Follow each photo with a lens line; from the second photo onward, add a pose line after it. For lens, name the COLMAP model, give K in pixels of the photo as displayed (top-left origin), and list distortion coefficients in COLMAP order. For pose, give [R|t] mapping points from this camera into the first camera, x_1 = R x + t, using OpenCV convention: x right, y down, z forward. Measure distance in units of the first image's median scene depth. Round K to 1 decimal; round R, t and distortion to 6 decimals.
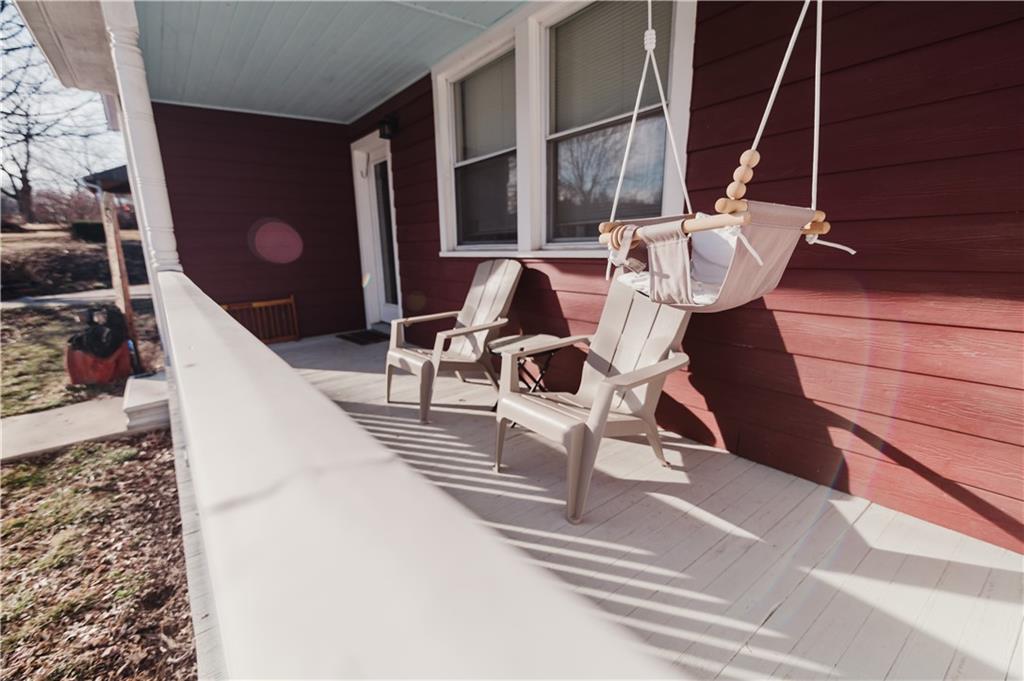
lens RADIAL K [[443.4, 0, 512.2], [0, 443.4, 341.8], [0, 0, 1]] dist [0.009198, -0.000362]
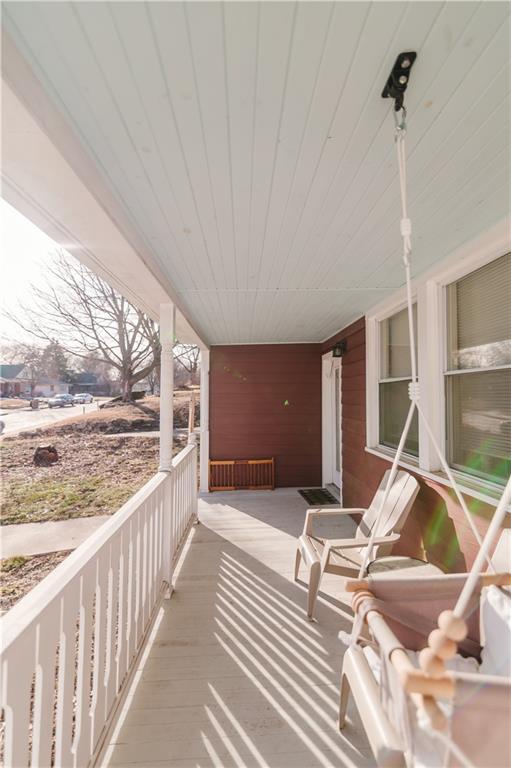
lens RADIAL K [[332.5, 0, 255.2], [0, 332.5, 383.3], [0, 0, 1]] dist [0.009198, -0.000362]
pose [[0.806737, -0.002524, -0.590906, 0.139432], [-0.143112, 0.969386, -0.199526, -0.149395], [0.573319, 0.245531, 0.781678, 0.063251]]
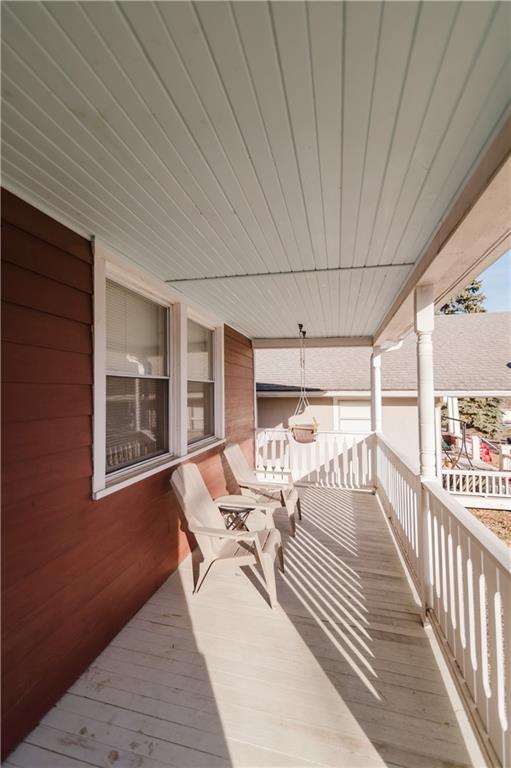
lens RADIAL K [[332.5, 0, 254.4], [0, 332.5, 385.3], [0, 0, 1]] dist [0.009198, -0.000362]
pose [[-0.604715, 0.040163, 0.795428, -0.692257], [0.183429, 0.978902, 0.090023, -0.349174], [-0.775031, 0.200343, -0.599324, 1.084214]]
